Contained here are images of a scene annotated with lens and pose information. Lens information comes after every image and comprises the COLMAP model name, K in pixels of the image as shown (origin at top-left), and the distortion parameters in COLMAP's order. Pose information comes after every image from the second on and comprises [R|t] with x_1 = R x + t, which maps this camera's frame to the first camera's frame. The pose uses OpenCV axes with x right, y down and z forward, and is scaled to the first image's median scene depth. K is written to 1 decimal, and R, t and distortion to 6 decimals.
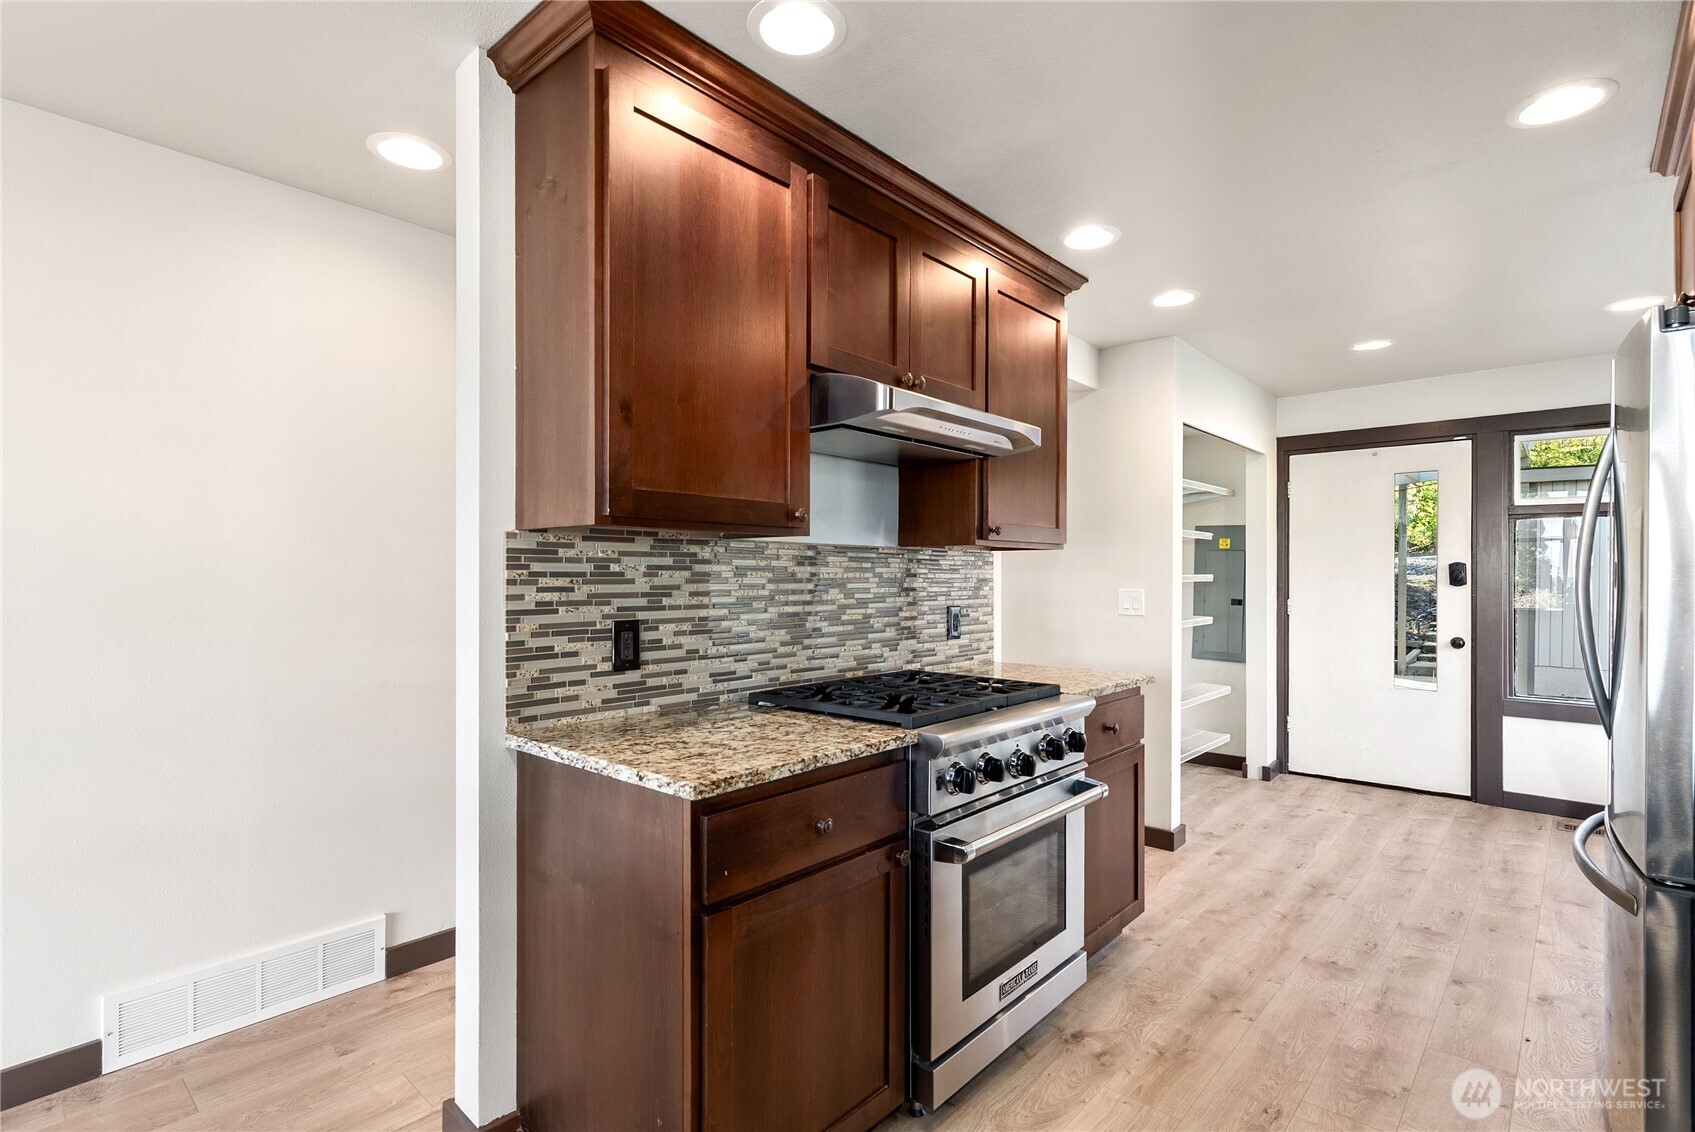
lens RADIAL K [[815.3, 0, 847.7], [0, 815.3, 575.0], [0, 0, 1]] dist [0.000846, 0.000186]
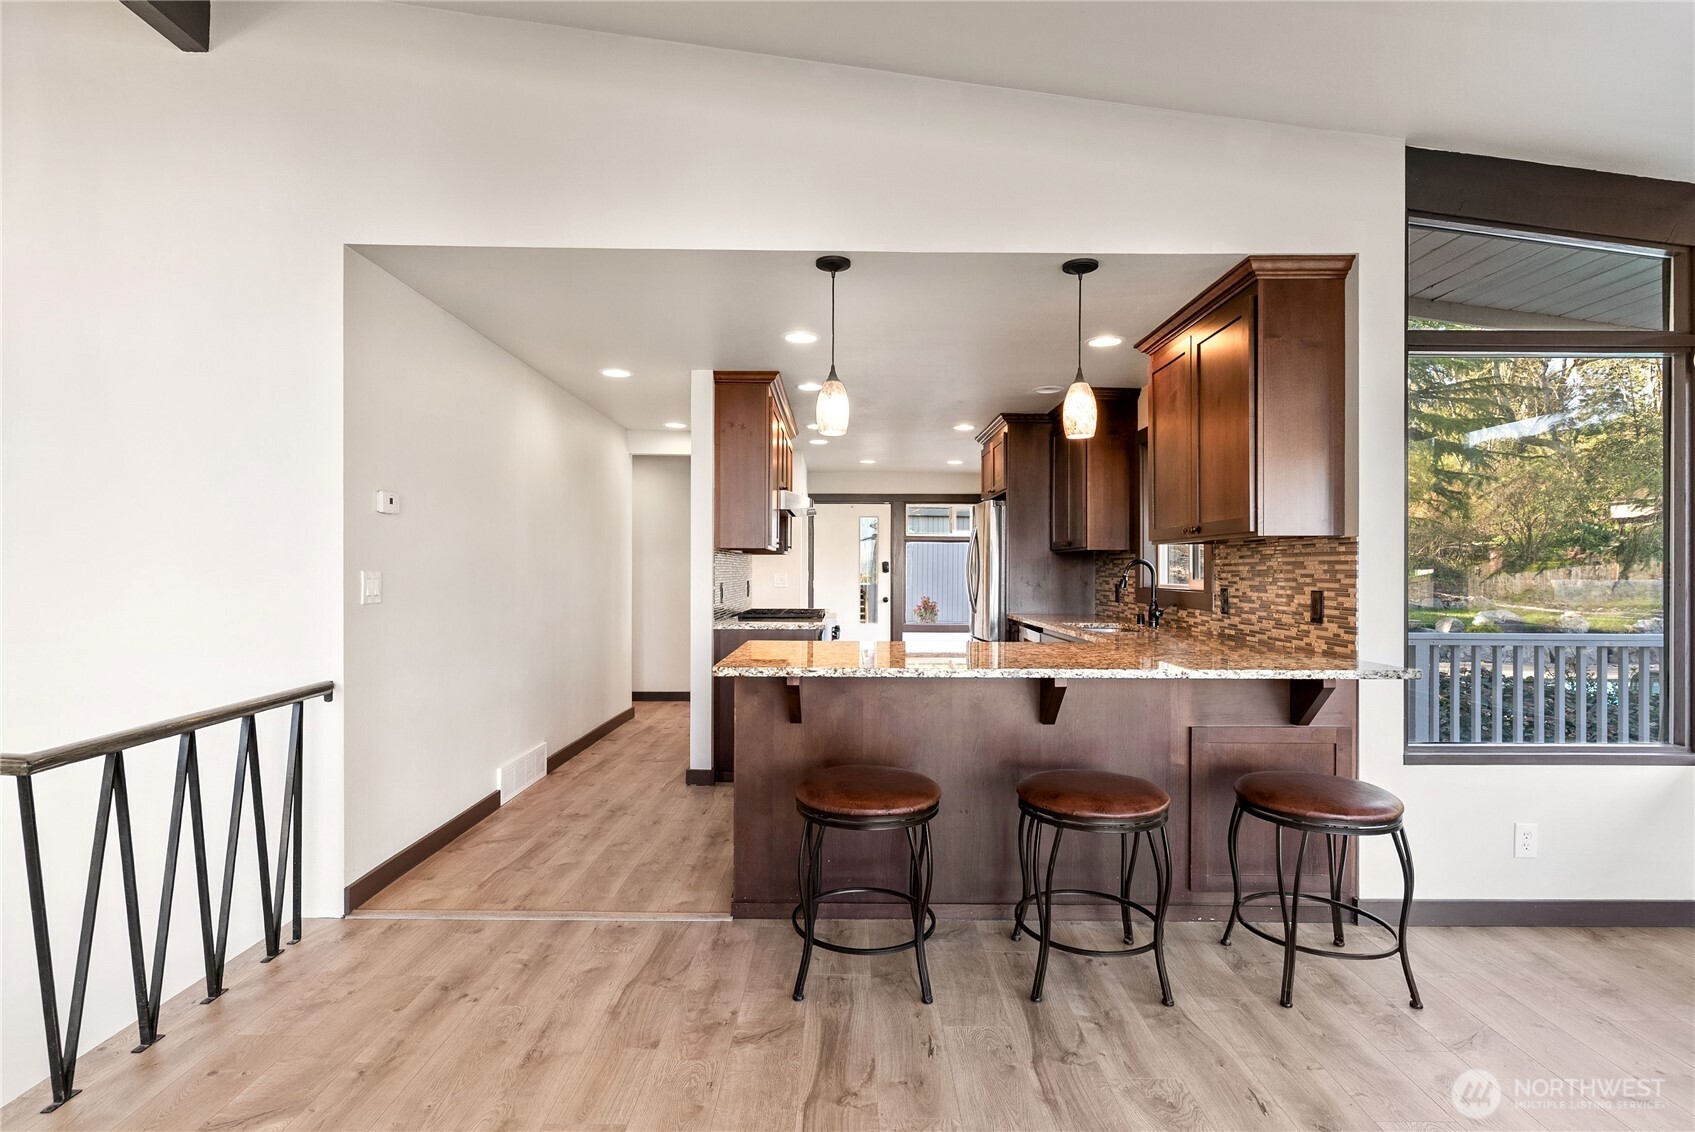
lens RADIAL K [[815.3, 0, 847.7], [0, 815.3, 575.0], [0, 0, 1]] dist [0.000846, 0.000186]
pose [[0.747151, -0.008115, 0.664604, -1.212703], [0.004941, 0.999966, 0.006655, 0.008540], [-0.664636, -0.001689, 0.747166, -0.848477]]
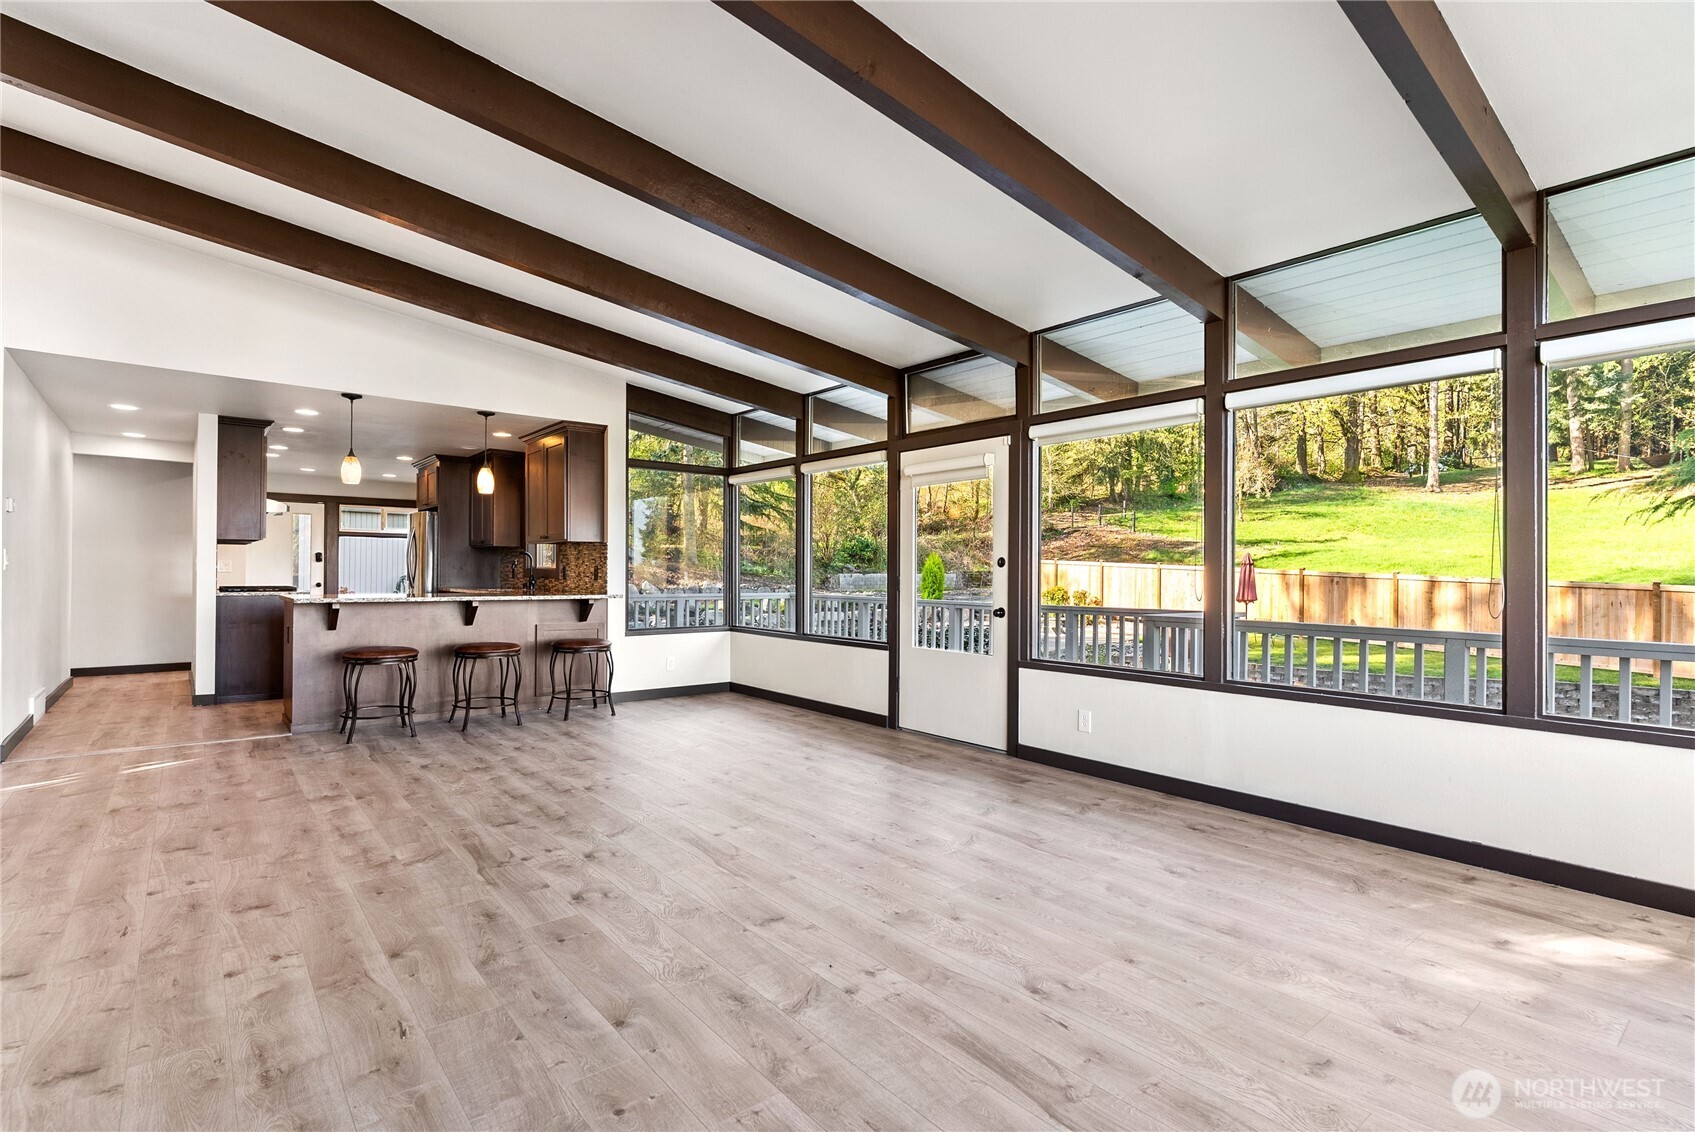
lens RADIAL K [[804.8, 0, 847.5], [0, 804.8, 566.0], [0, 0, 1]] dist [0.000056, -0.000777]
pose [[0.158354, -0.000251, 0.987382, -2.365280], [-0.001060, 0.999999, 0.000424, 0.039503], [-0.987382, -0.001114, 0.158354, -1.627684]]
